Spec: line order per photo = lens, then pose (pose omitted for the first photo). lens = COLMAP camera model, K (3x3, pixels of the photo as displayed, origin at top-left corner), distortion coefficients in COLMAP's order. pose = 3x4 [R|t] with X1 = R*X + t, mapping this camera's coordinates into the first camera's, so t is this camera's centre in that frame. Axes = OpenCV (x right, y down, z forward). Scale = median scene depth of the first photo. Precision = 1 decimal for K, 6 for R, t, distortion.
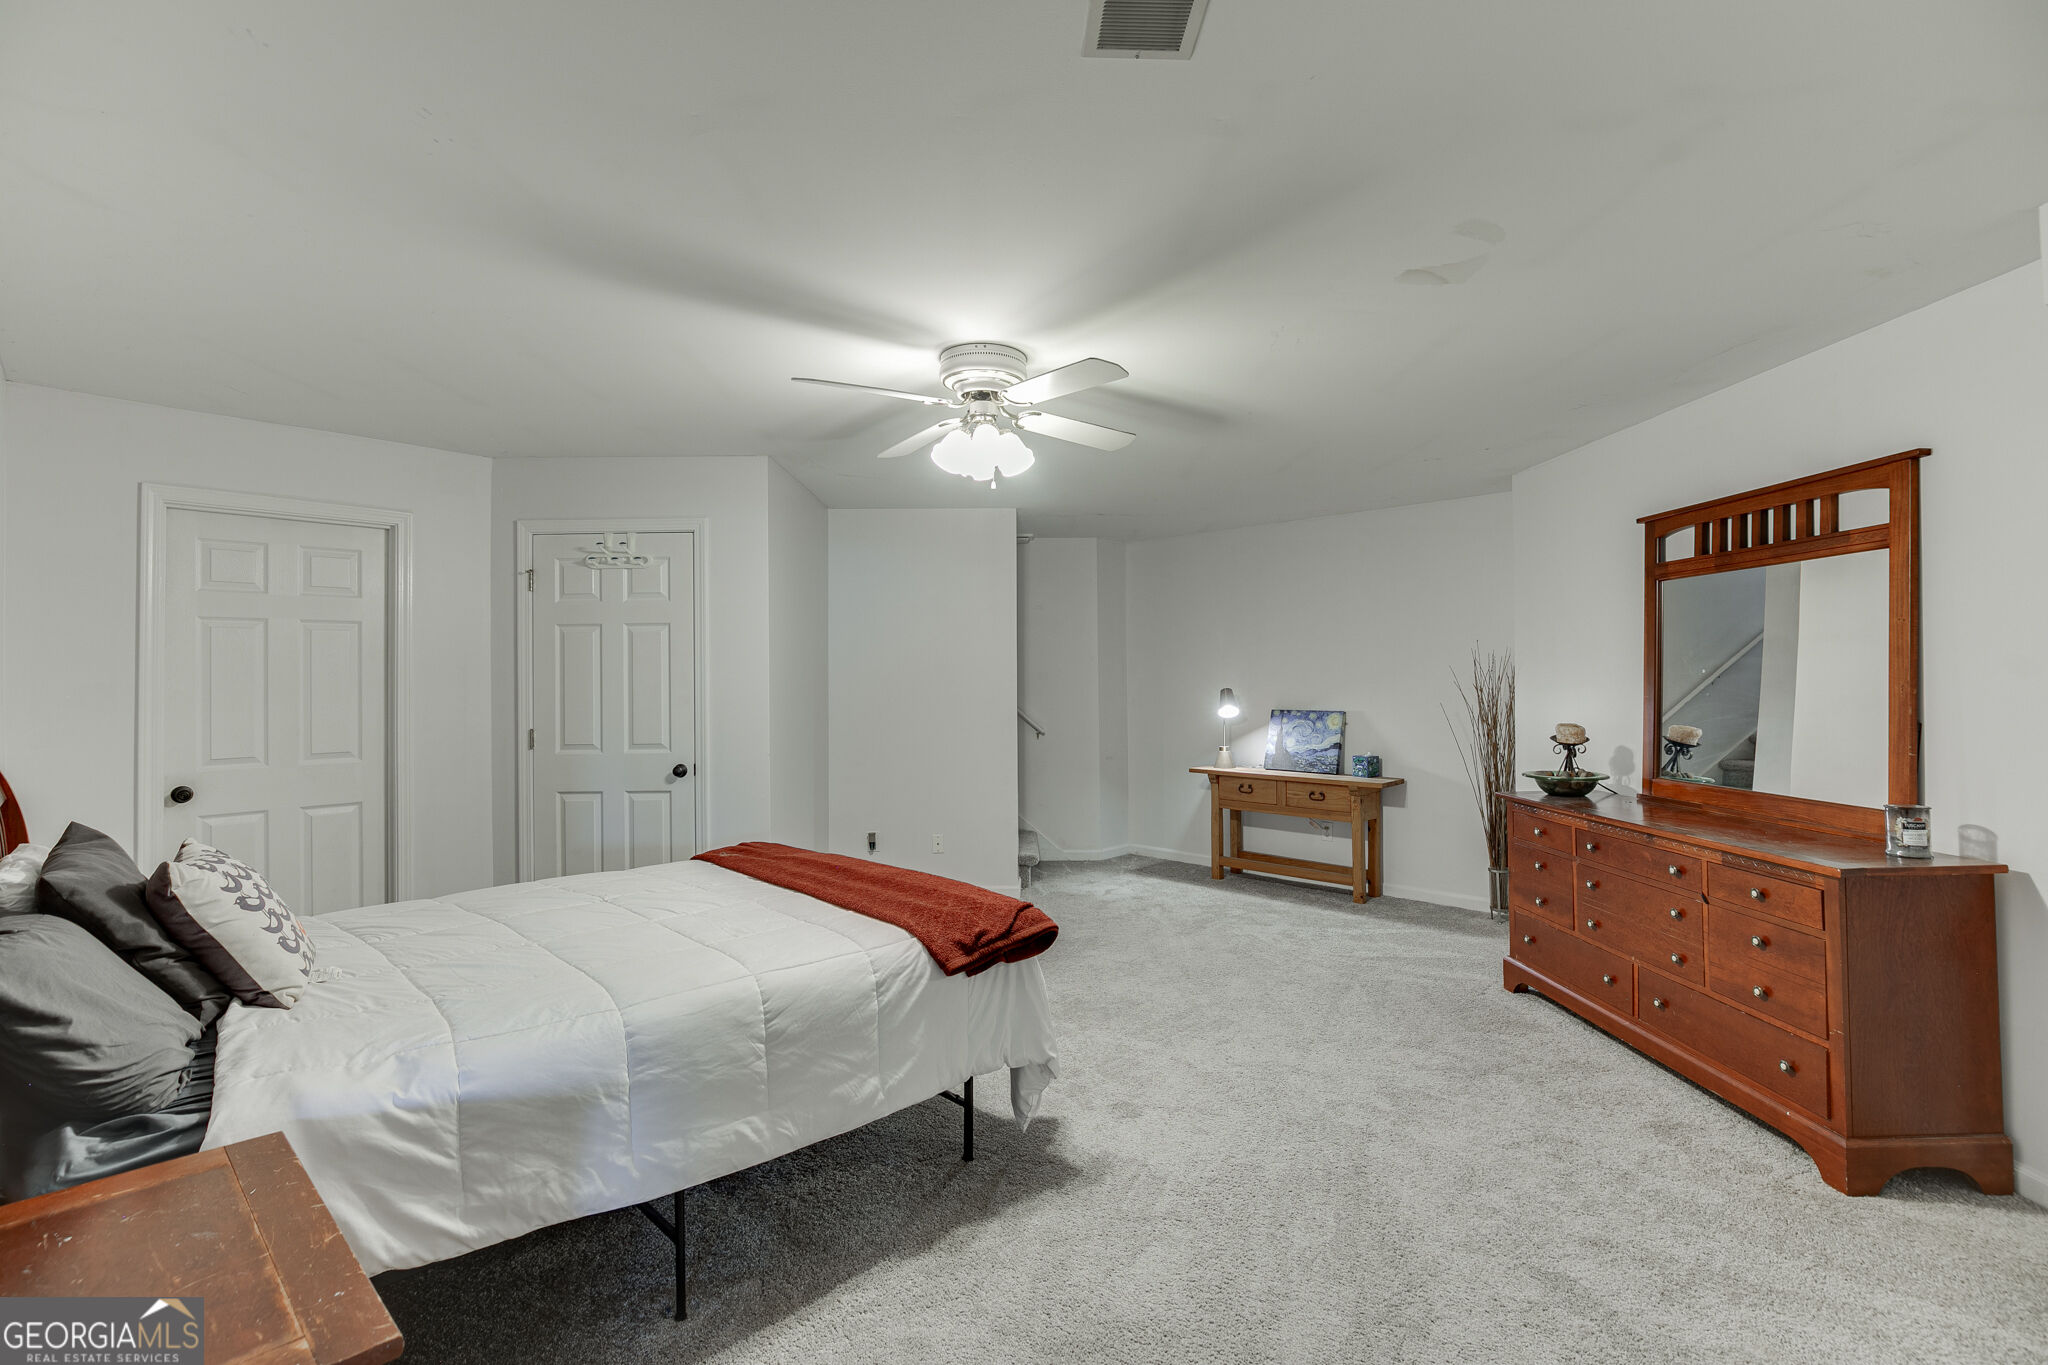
lens RADIAL K [[938.3, 0, 1024.4], [0, 938.3, 685.2], [0, 0, 1]] dist [-0.001853, 0.006980]
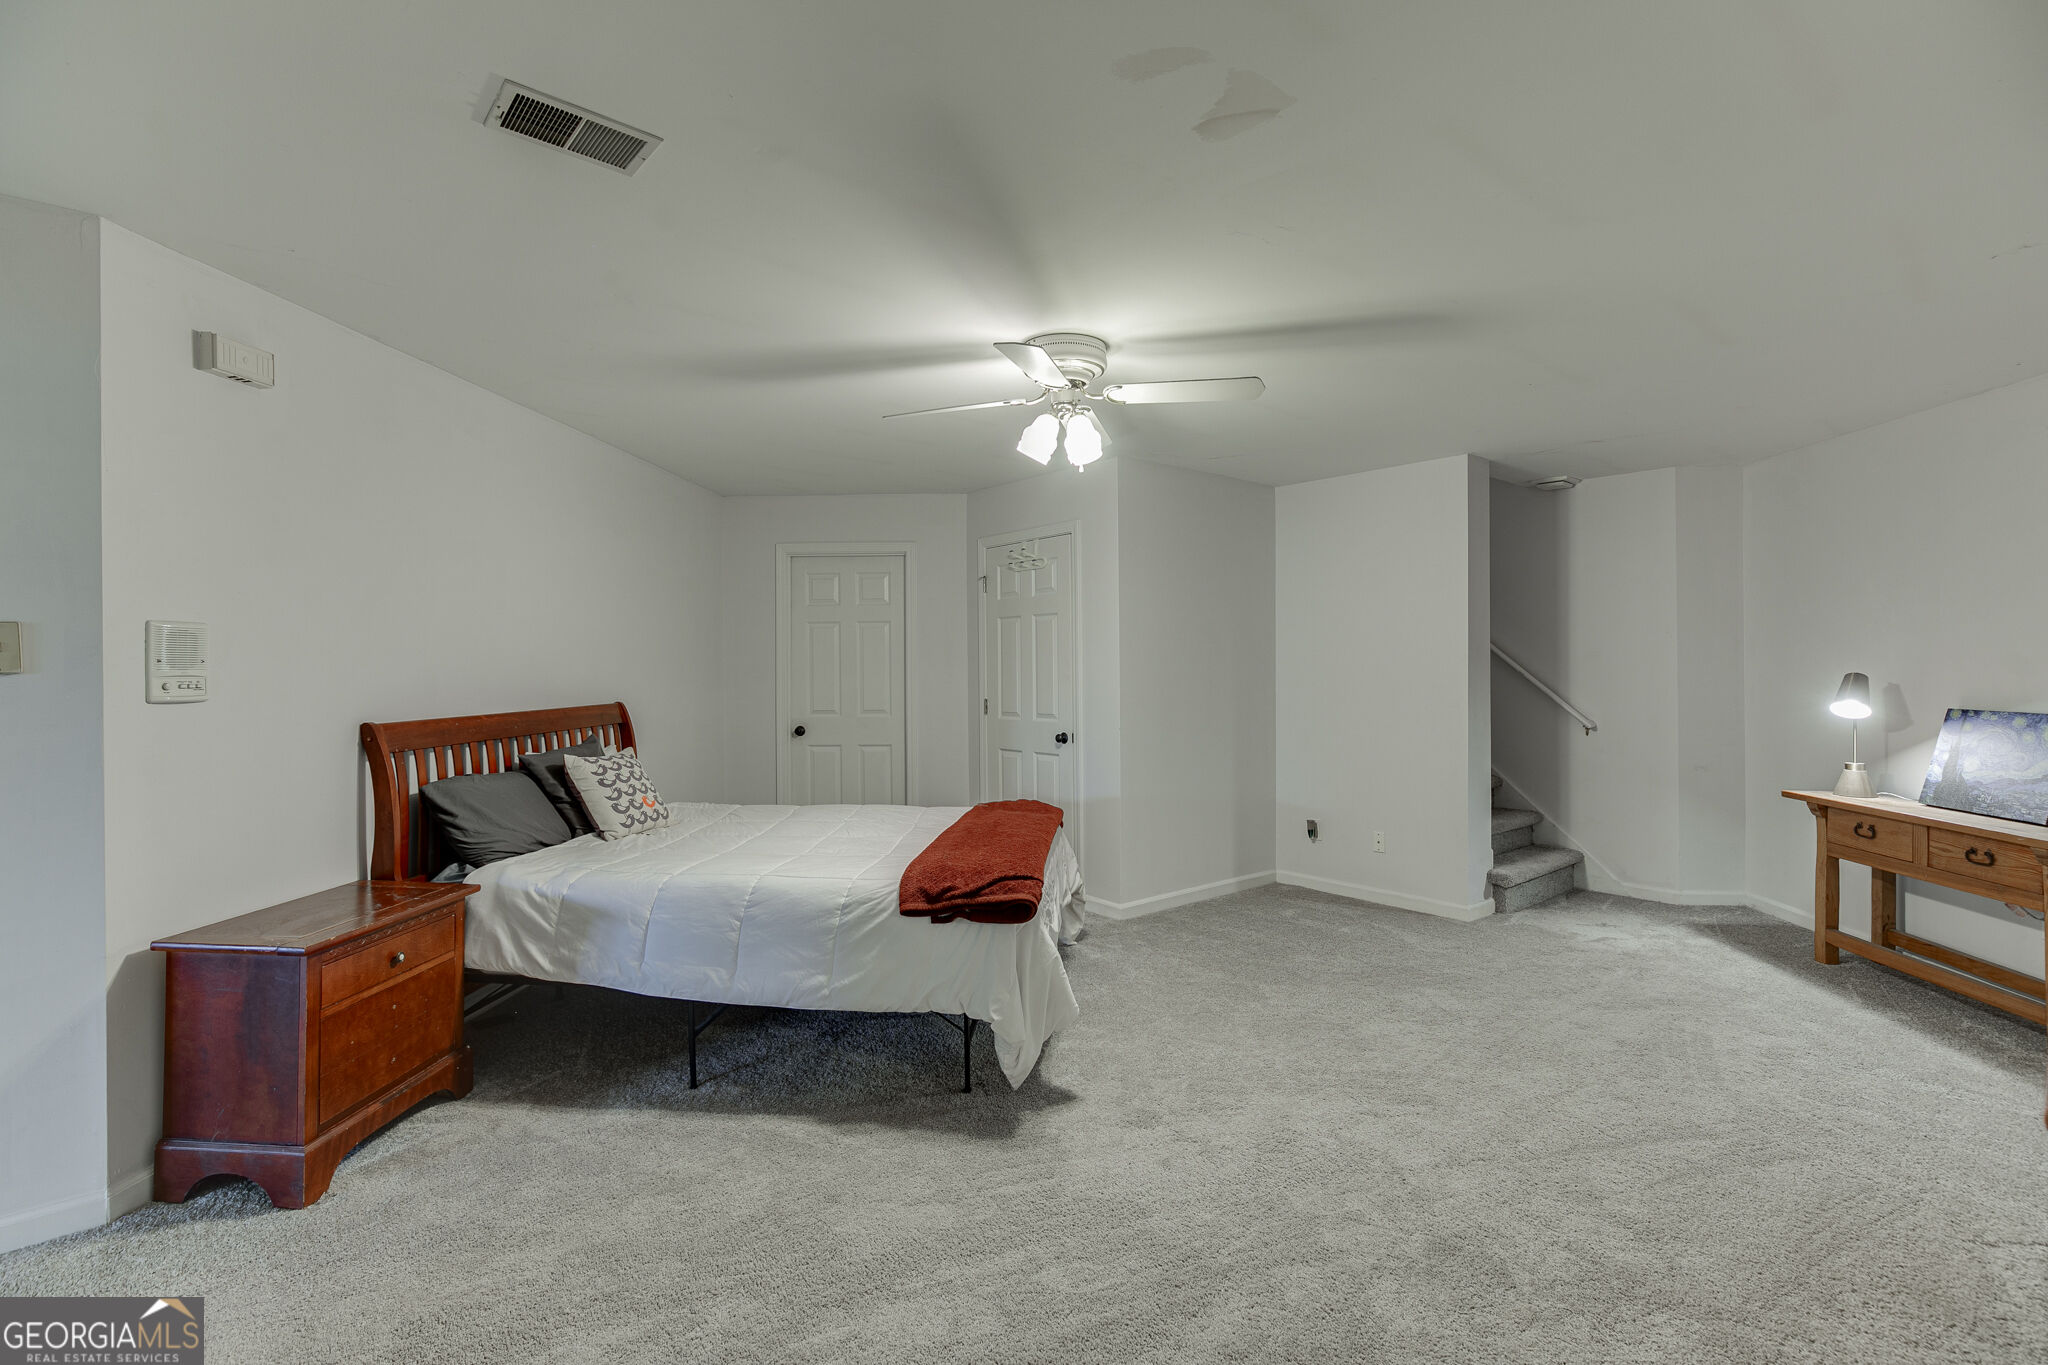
lens RADIAL K [[938.3, 0, 993.2], [0, 938.3, 665.7], [0, 0, 1]] dist [-0.001853, 0.006980]
pose [[0.633690, 0.003196, -0.773580, 0.755062], [-0.002727, 0.999994, 0.001897, -0.002342], [0.773582, 0.000908, 0.633696, 0.294249]]
